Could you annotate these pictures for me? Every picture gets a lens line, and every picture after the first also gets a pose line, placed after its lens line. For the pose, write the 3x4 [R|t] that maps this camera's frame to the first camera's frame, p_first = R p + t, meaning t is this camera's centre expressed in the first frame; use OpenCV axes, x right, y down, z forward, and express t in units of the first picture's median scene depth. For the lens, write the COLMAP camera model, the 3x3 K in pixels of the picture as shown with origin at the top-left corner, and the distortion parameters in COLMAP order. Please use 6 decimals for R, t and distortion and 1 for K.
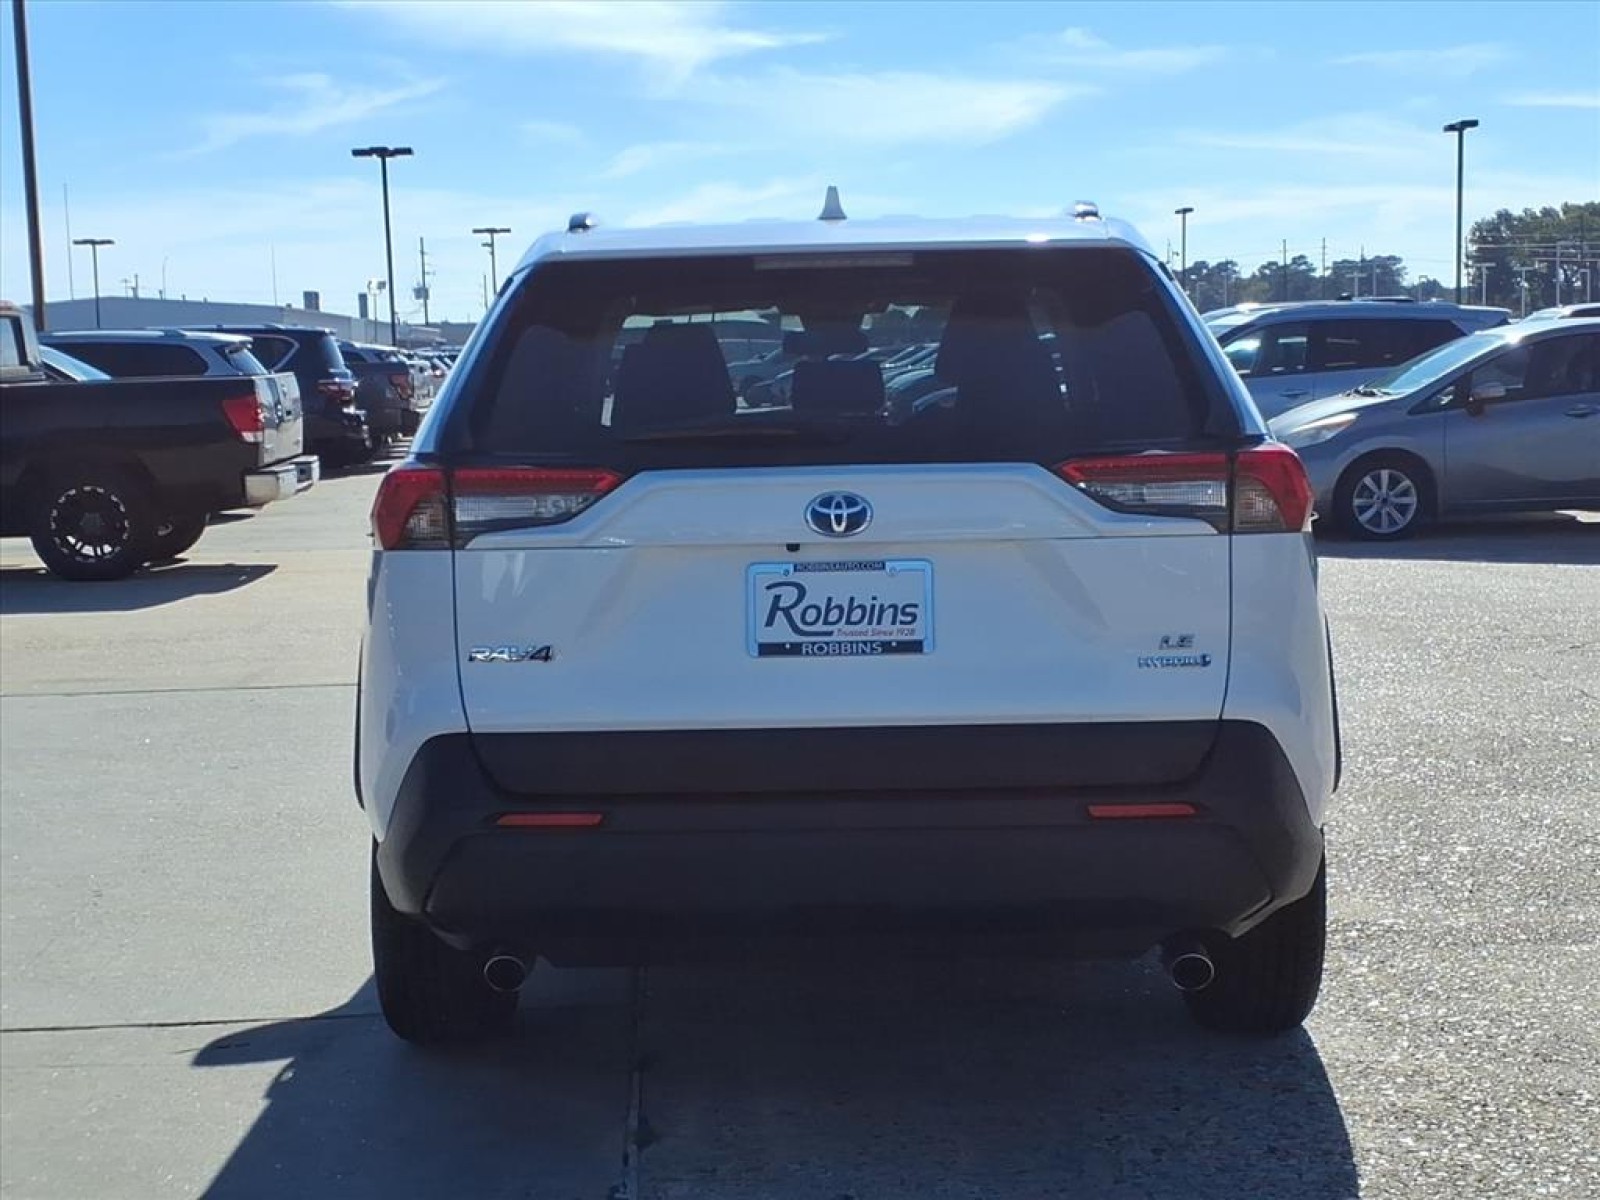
lens RADIAL K [[2455.6, 0, 780.5], [0, 2455.6, 603.4], [0, 0, 1]] dist [0.257103, -0.700793]
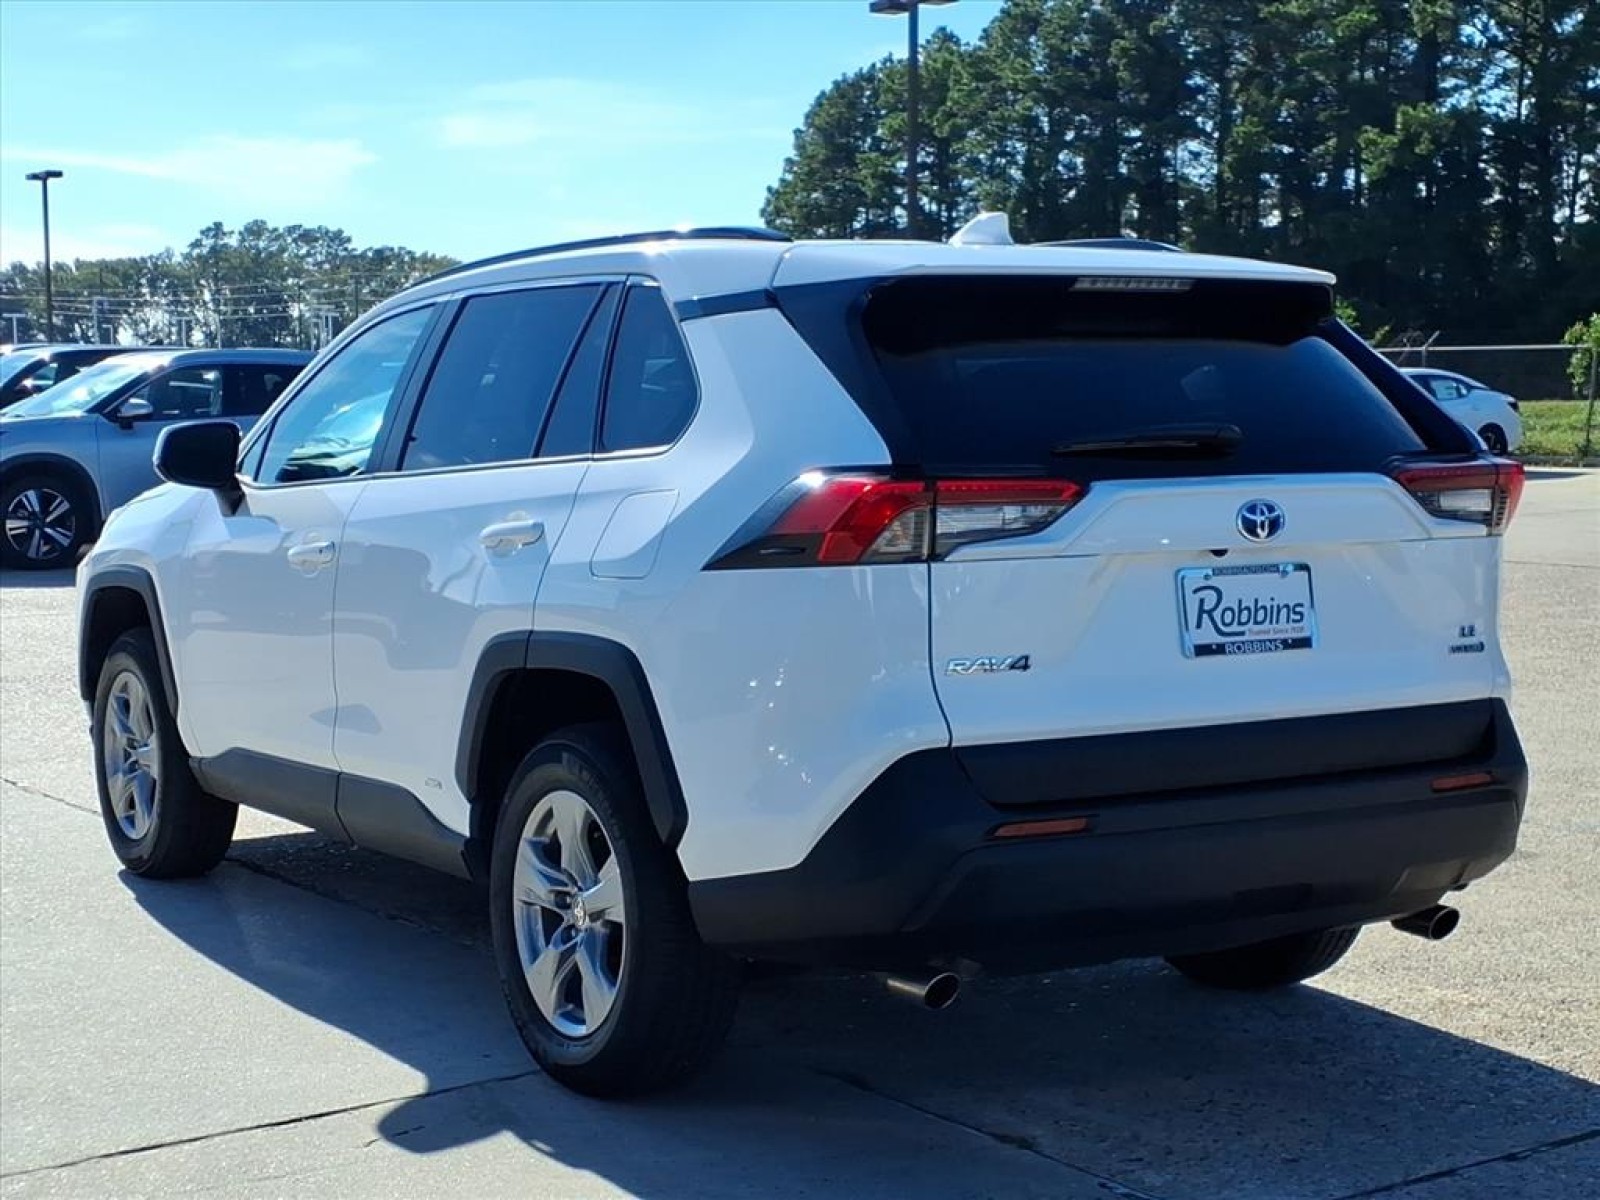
lens RADIAL K [[2455.6, 0, 780.5], [0, 2455.6, 603.4], [0, 0, 1]] dist [0.257103, -0.700793]
pose [[0.841465, -0.026975, 0.539637, -0.723205], [0.038054, 0.999232, -0.009389, 0.001746], [-0.538969, 0.028436, 0.841845, 0.208103]]
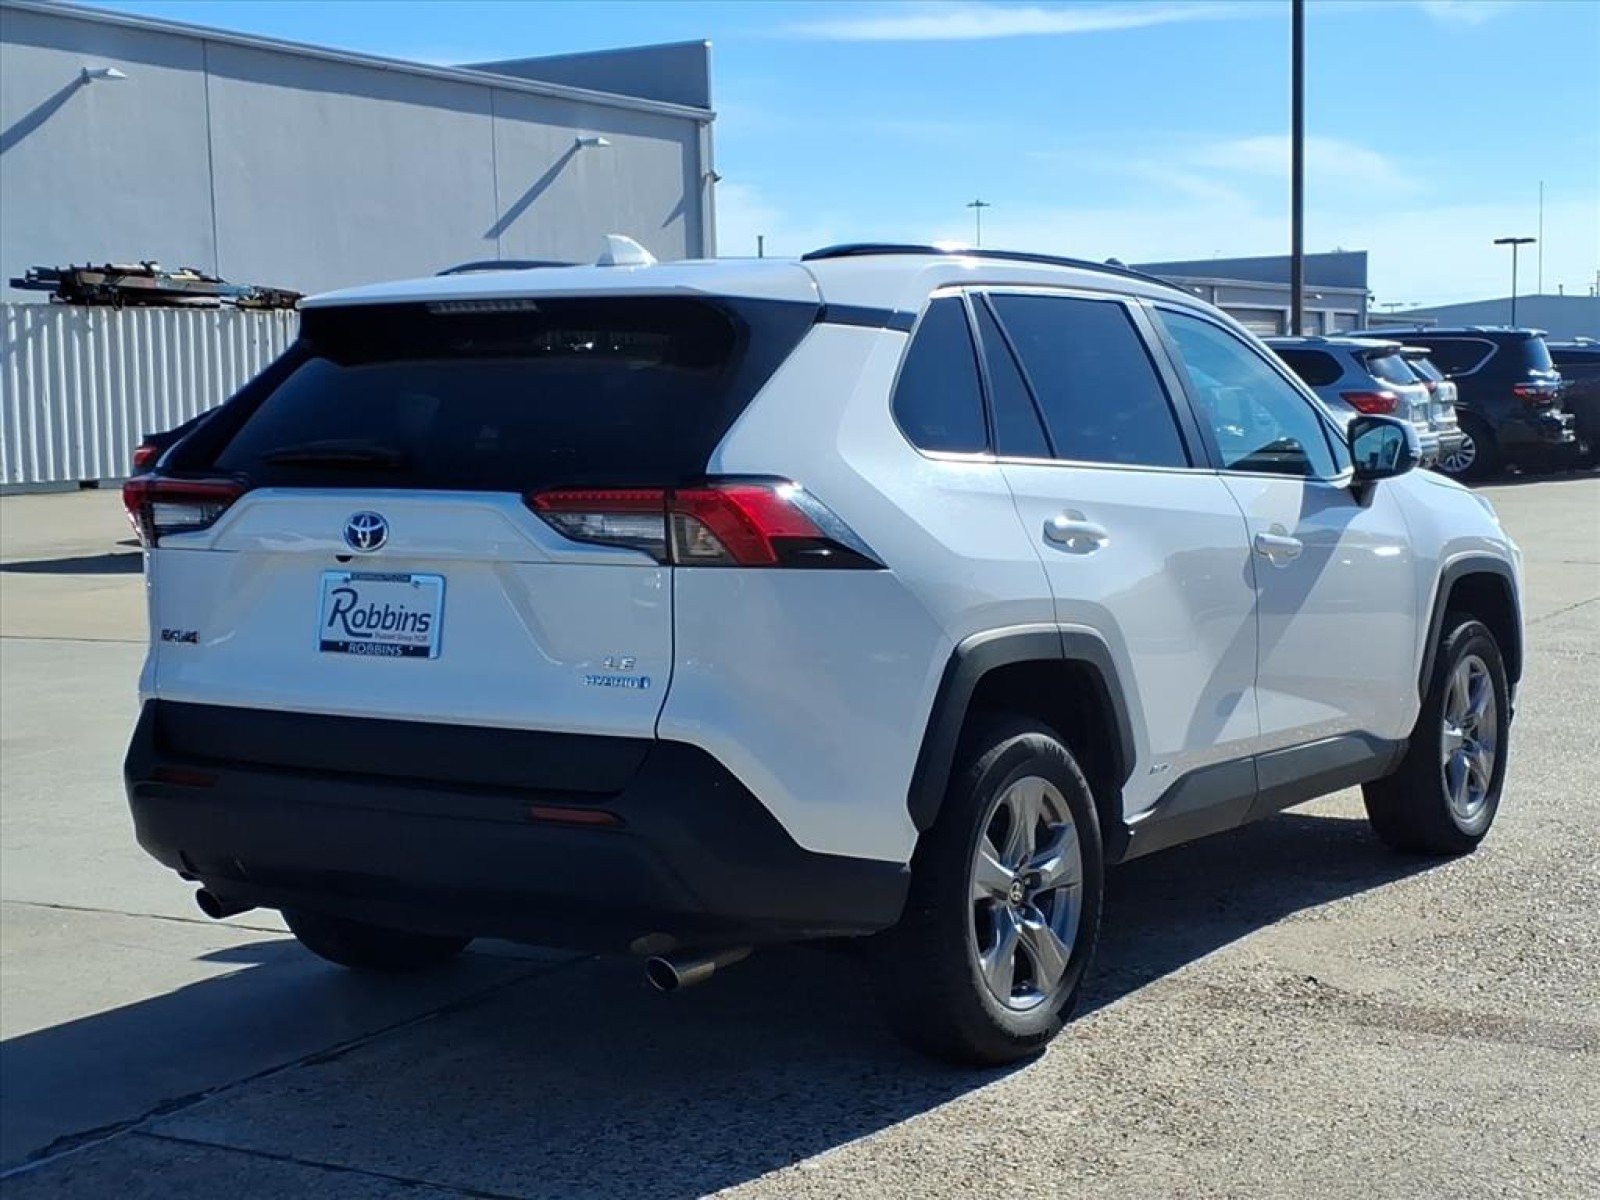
lens RADIAL K [[2455.6, 0, 780.5], [0, 2455.6, 603.4], [0, 0, 1]] dist [0.257103, -0.700793]
pose [[0.842492, 0.056581, -0.535729, 0.794144], [-0.056235, 0.998273, 0.016998, -0.032836], [0.535765, 0.015806, 0.844219, 0.133019]]
